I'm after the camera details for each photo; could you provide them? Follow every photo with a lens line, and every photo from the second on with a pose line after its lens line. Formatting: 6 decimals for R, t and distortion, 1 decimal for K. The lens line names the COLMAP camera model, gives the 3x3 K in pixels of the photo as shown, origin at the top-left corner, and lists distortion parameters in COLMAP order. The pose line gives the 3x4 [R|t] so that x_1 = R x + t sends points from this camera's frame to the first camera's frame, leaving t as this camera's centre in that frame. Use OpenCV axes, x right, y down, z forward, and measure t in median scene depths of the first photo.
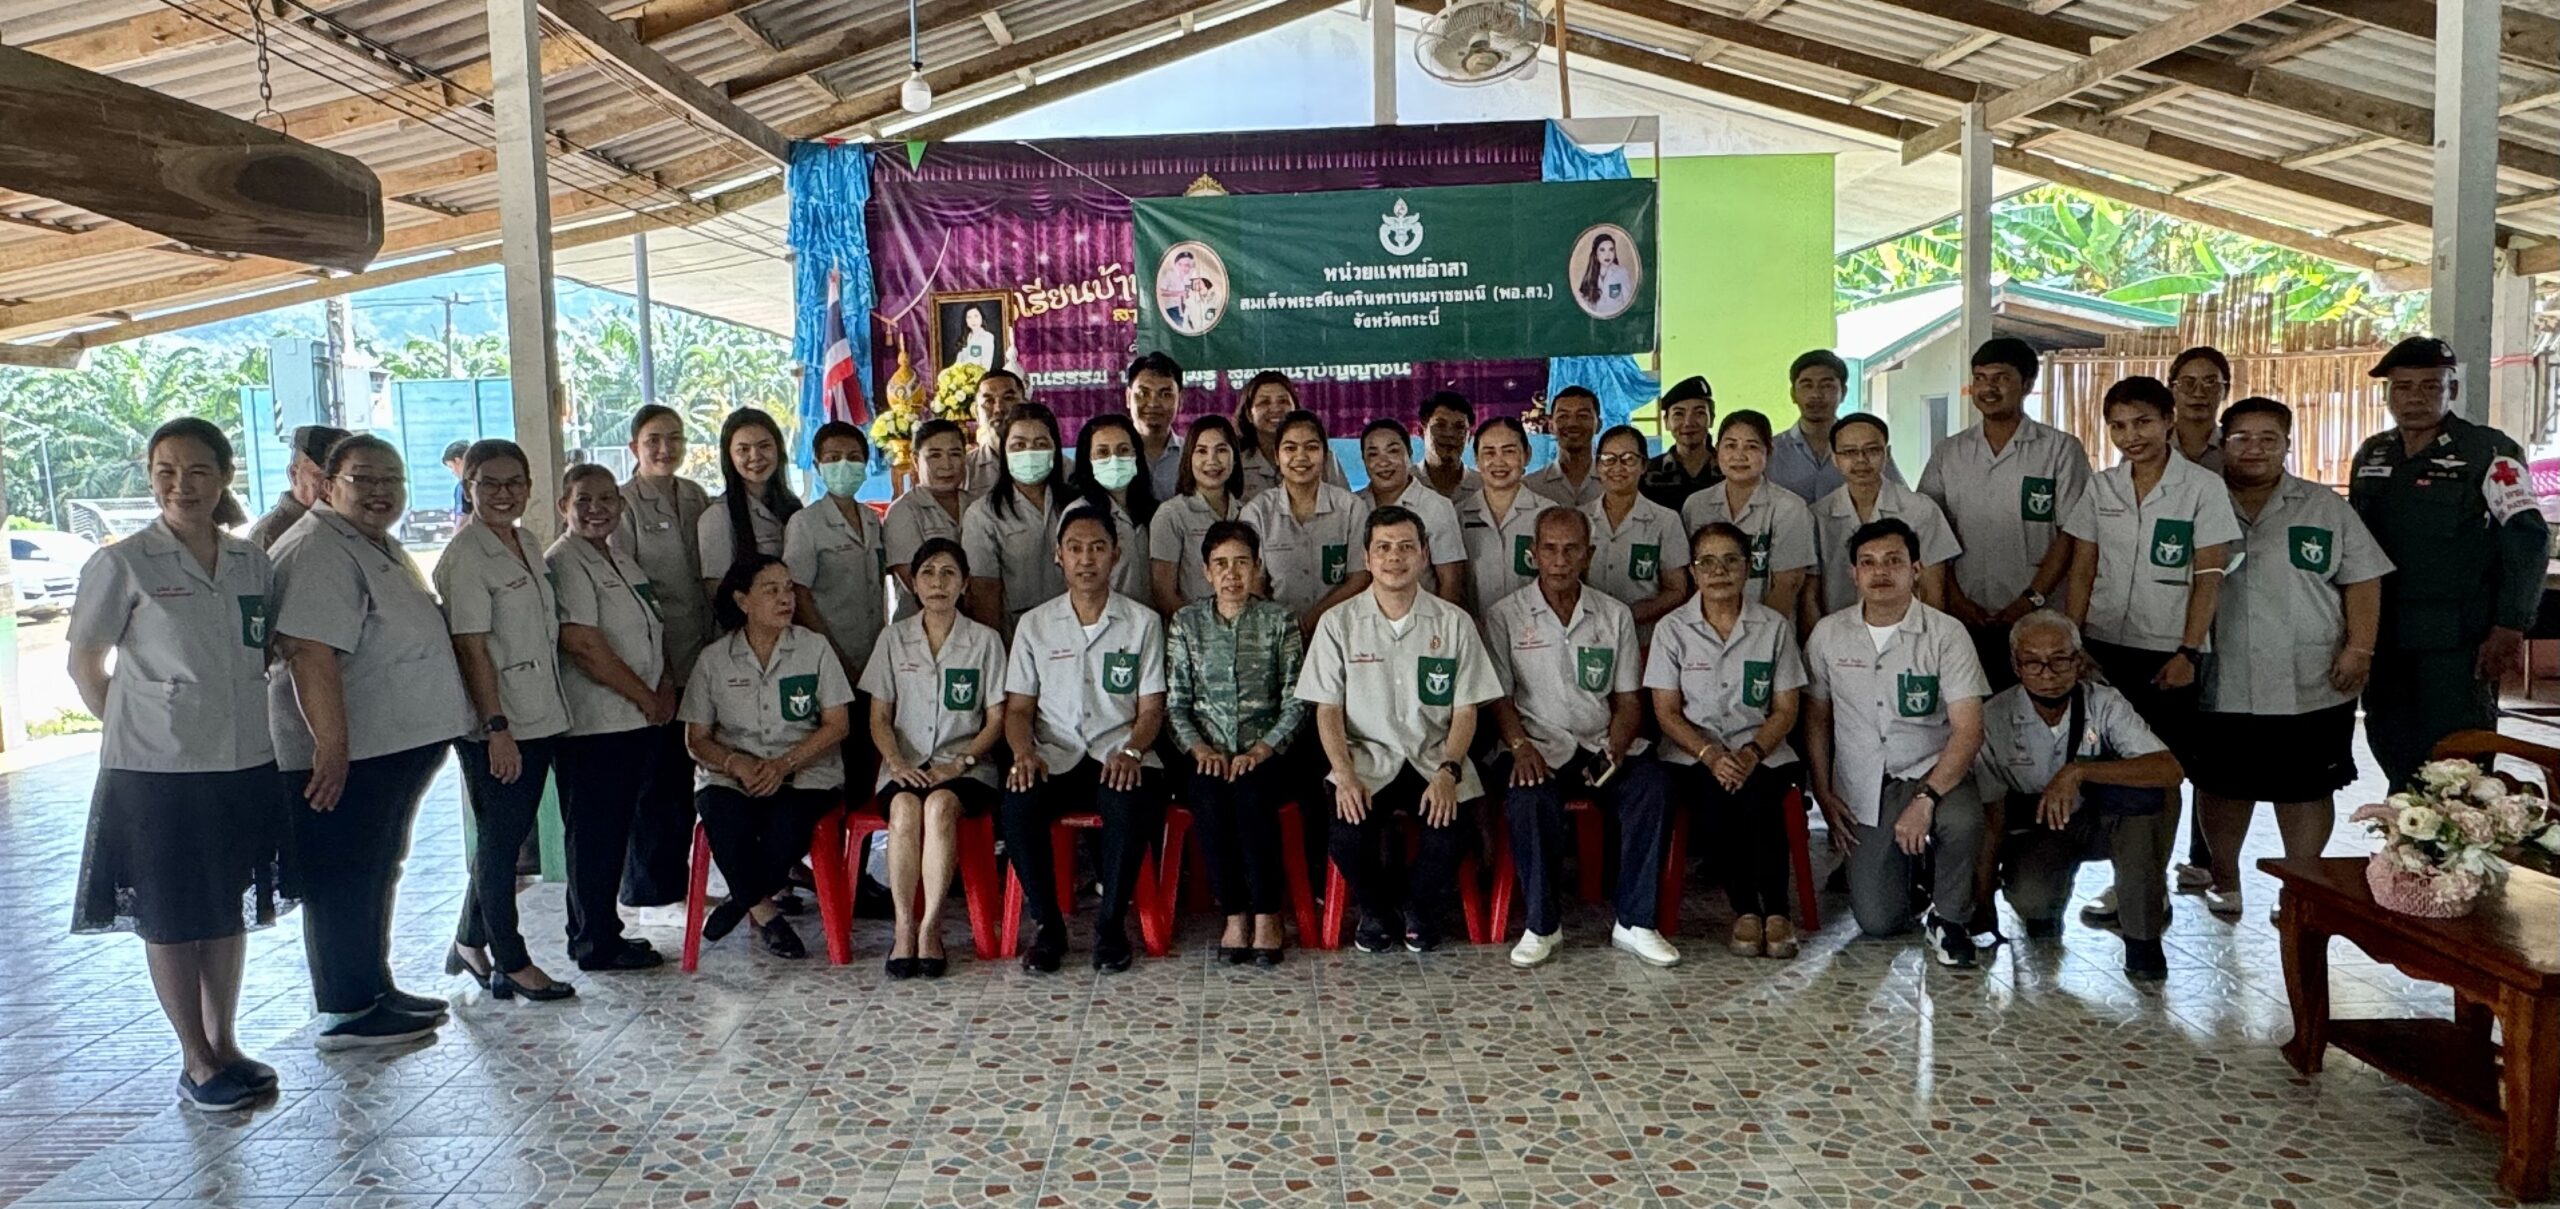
lens RADIAL K [[1756.5, 0, 1213.7], [0, 1756.5, 594.7], [0, 0, 1]] dist [0.000291, 0.000758]
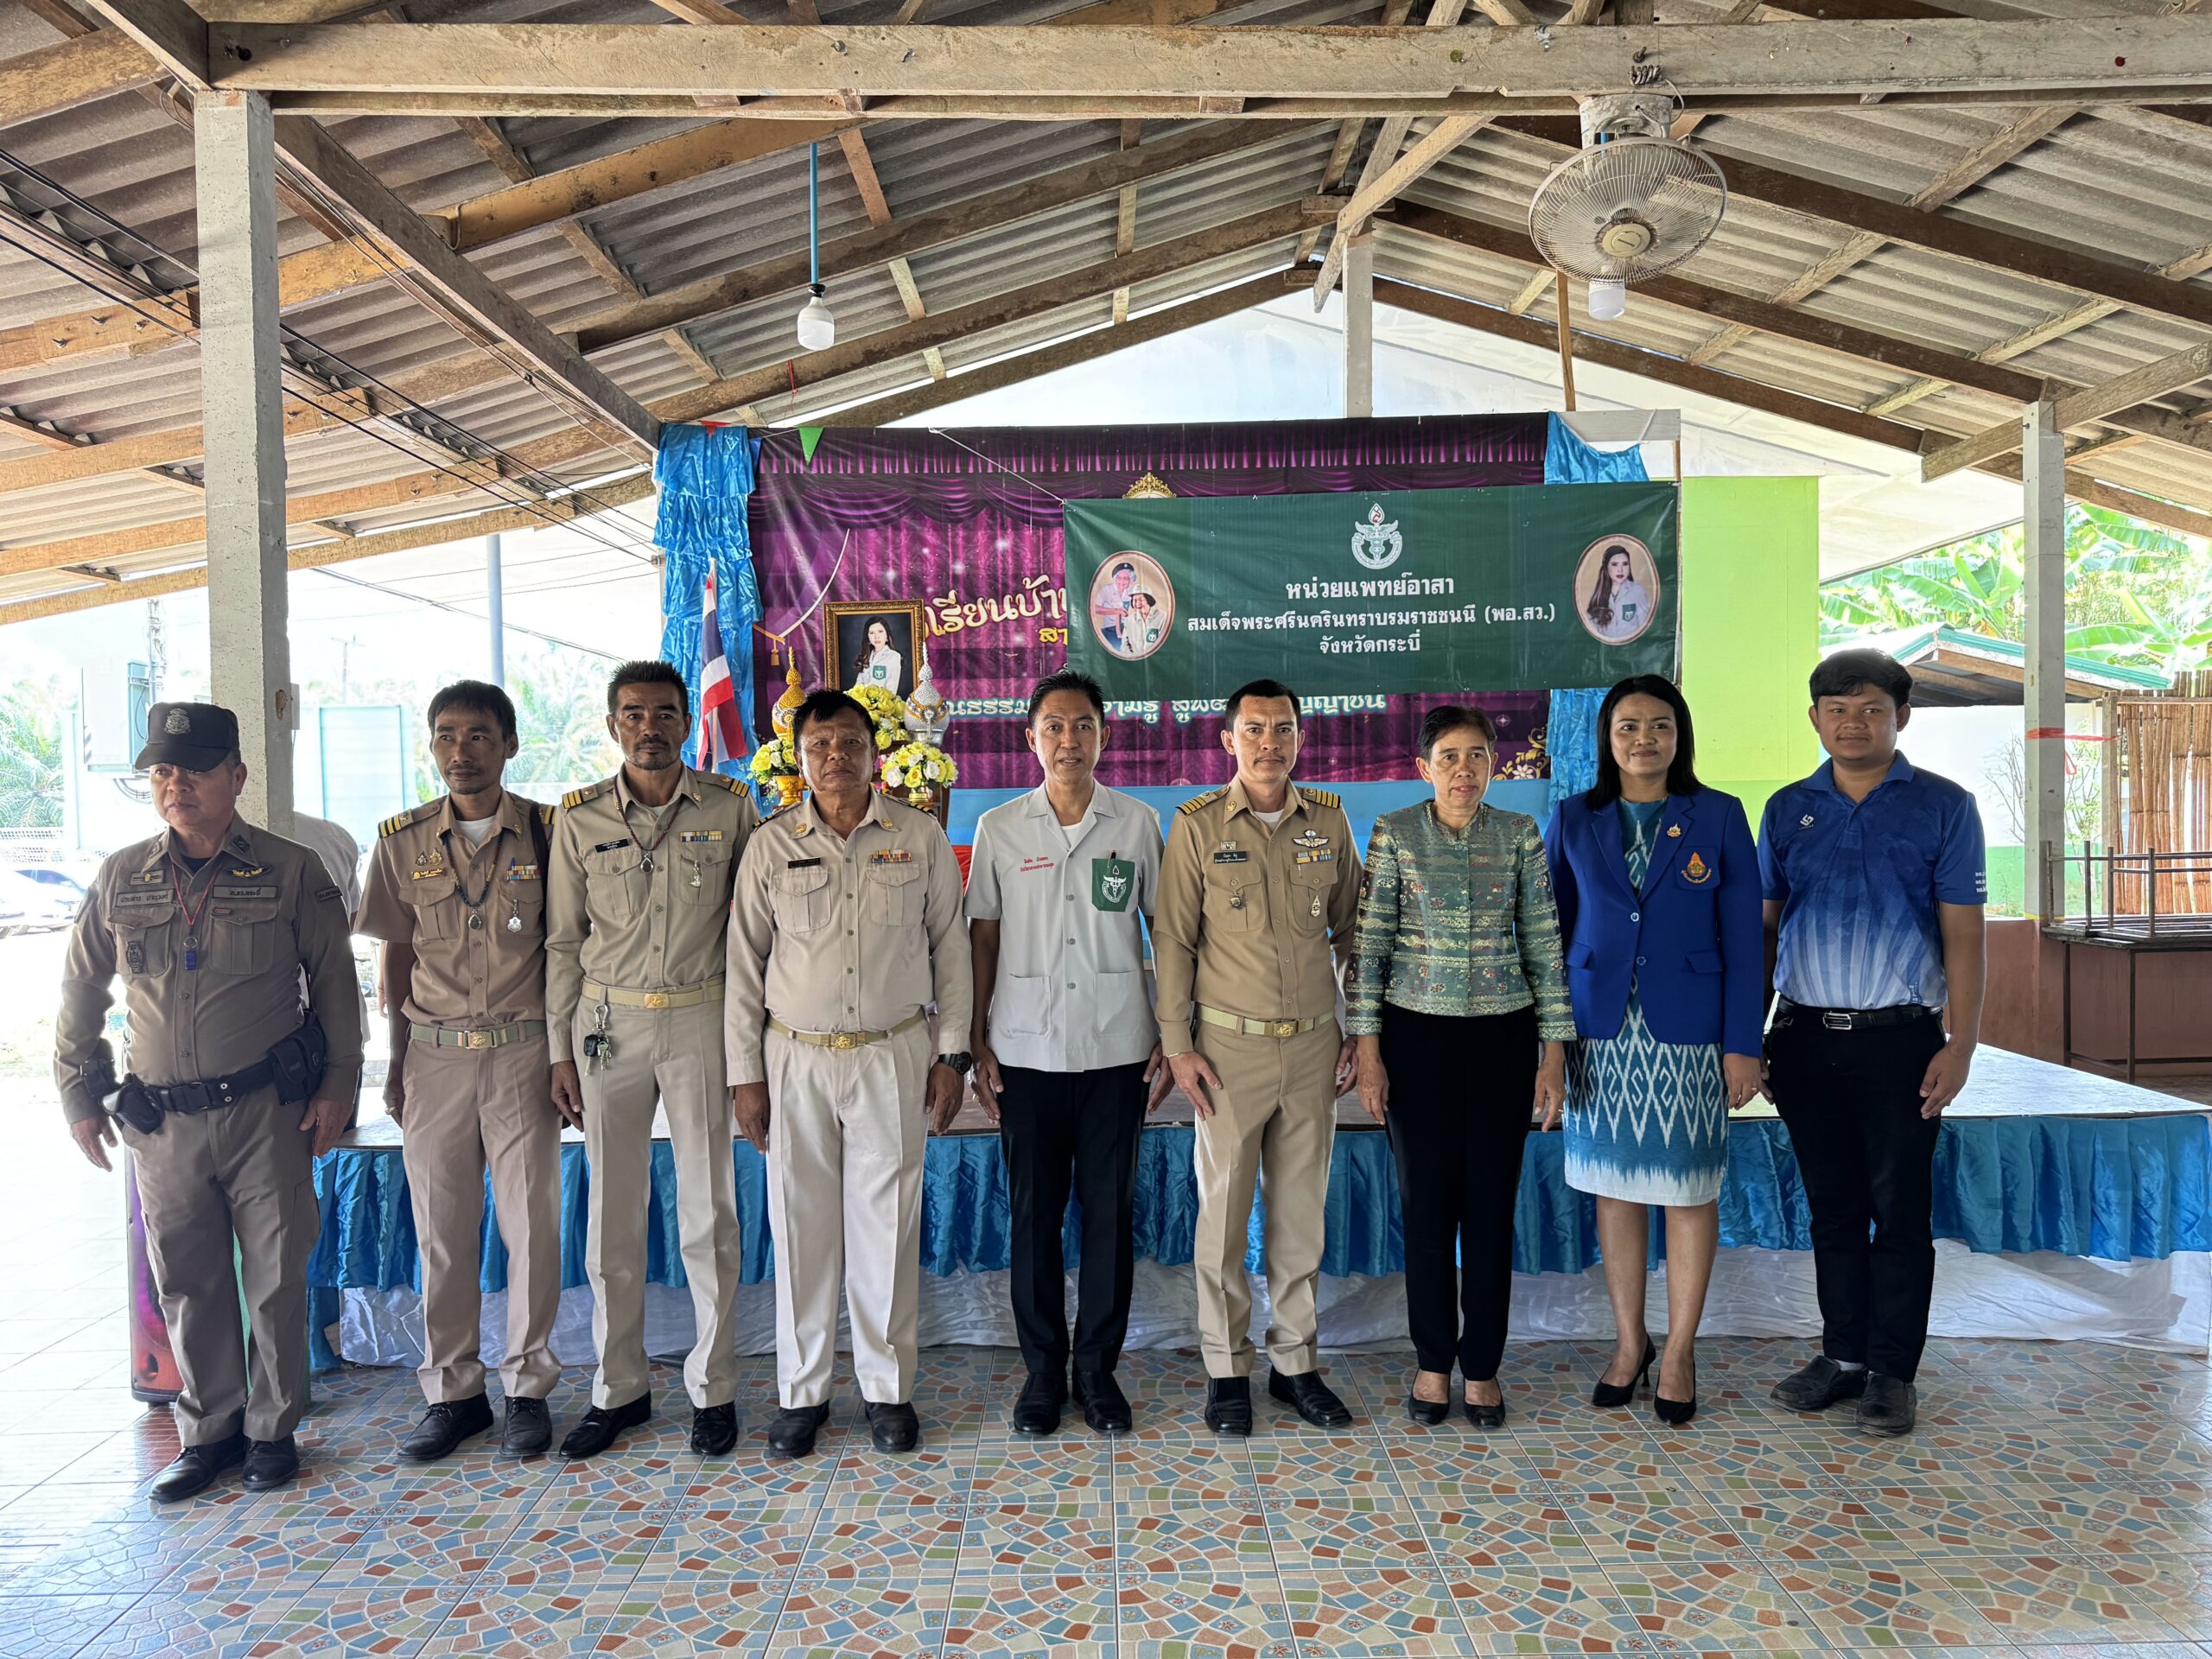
lens RADIAL K [[1563.4, 0, 1106.0], [0, 1563.4, 829.5], [0, 0, 1]] dist [0.167040, -0.272335]
pose [[0.999509, 0.011698, 0.029082, -0.046232], [-0.009925, 0.998125, -0.060393, -0.018328], [-0.029734, 0.060075, 0.997751, 0.240648]]
